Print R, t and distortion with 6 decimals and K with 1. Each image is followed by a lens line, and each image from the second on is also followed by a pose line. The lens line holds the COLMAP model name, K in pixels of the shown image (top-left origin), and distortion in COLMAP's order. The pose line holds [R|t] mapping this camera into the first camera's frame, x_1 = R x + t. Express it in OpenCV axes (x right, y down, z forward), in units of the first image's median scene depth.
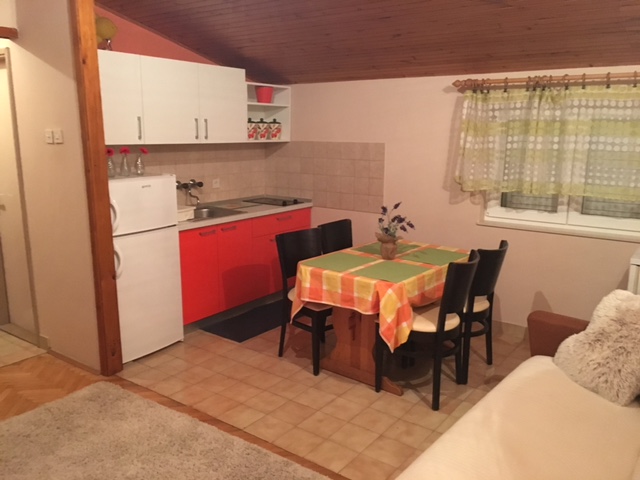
lens RADIAL K [[543.5, 0, 319.9], [0, 543.5, 240.3], [0, 0, 1]] dist [0.060586, 0.002156]
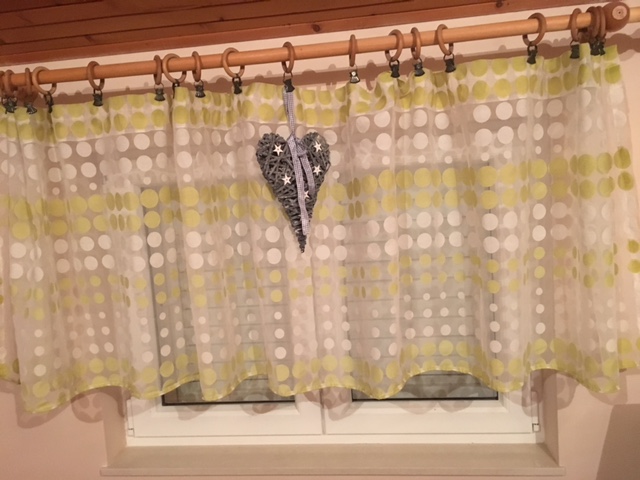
lens RADIAL K [[543.5, 0, 321.1], [0, 543.5, 239.5], [0, 0, 1]] dist [0.060586, 0.002156]
pose [[0.879491, -0.117783, 0.461111, 0.287164], [0.168533, 0.983185, -0.070309, -0.142025], [-0.445076, 0.139549, 0.884553, 0.645878]]
